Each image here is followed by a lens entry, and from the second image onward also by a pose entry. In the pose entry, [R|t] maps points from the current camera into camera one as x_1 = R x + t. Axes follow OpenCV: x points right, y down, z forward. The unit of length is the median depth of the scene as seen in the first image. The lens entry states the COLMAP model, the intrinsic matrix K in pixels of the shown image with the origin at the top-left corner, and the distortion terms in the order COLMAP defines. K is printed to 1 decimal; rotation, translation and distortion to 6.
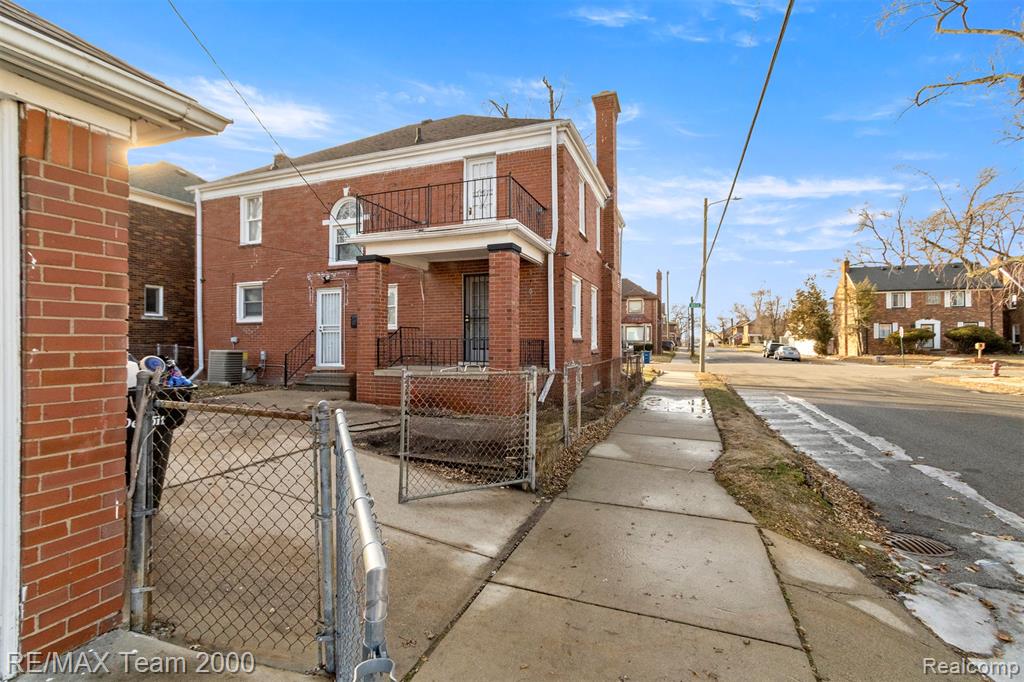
lens RADIAL K [[475.3, 0, 494.4], [0, 475.3, 331.4], [0, 0, 1]] dist [0.001472, 0.000137]
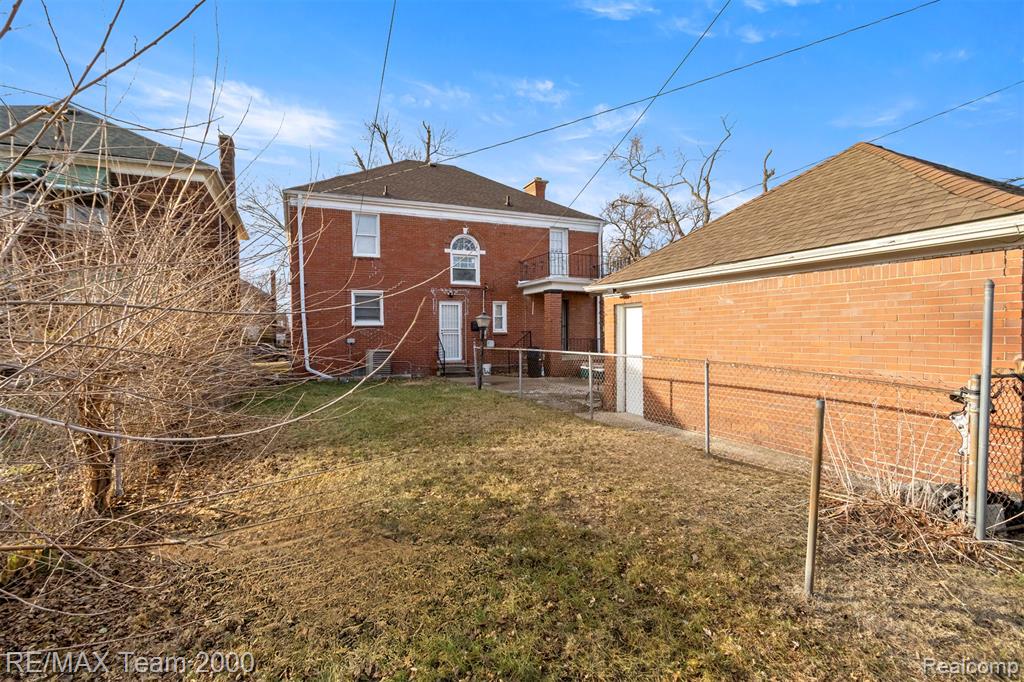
lens RADIAL K [[486.8, 0, 500.4], [0, 486.8, 337.3], [0, 0, 1]] dist [0.000583, 0.000321]
pose [[0.705622, -0.009193, 0.708529, -1.202836], [-0.005233, 0.999821, 0.018184, -0.015108], [-0.708570, -0.016539, 0.705447, -0.053510]]
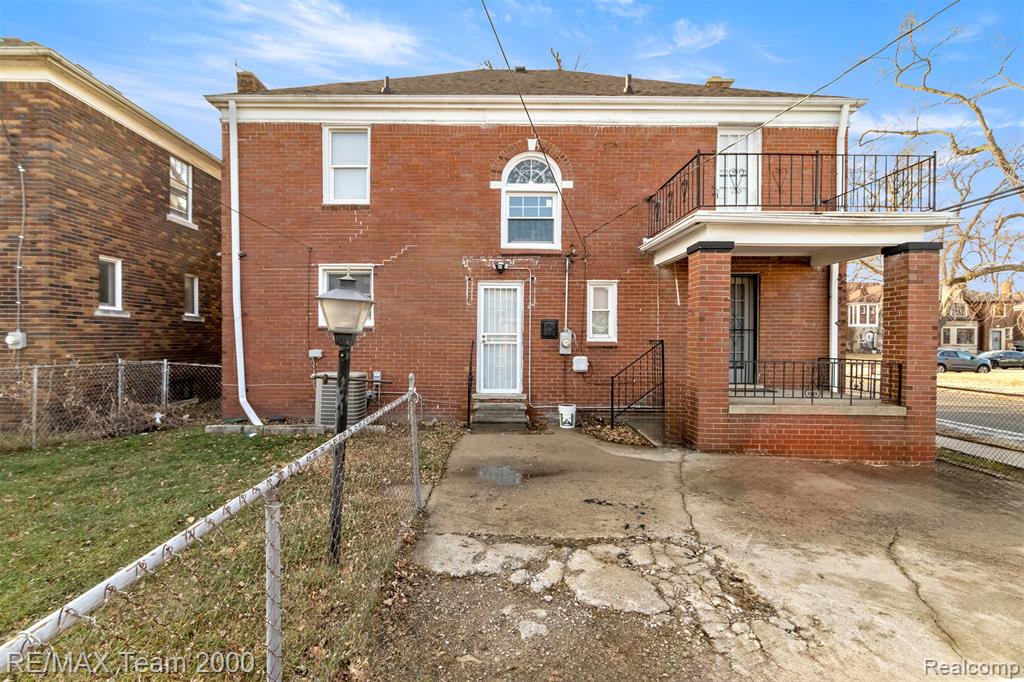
lens RADIAL K [[486.8, 0, 500.4], [0, 486.8, 337.3], [0, 0, 1]] dist [0.000583, 0.000321]
pose [[0.926361, 0.005084, 0.376602, -0.612330], [-0.013741, 0.999699, 0.020306, -0.022414], [-0.376385, -0.023985, 0.926153, 0.338128]]
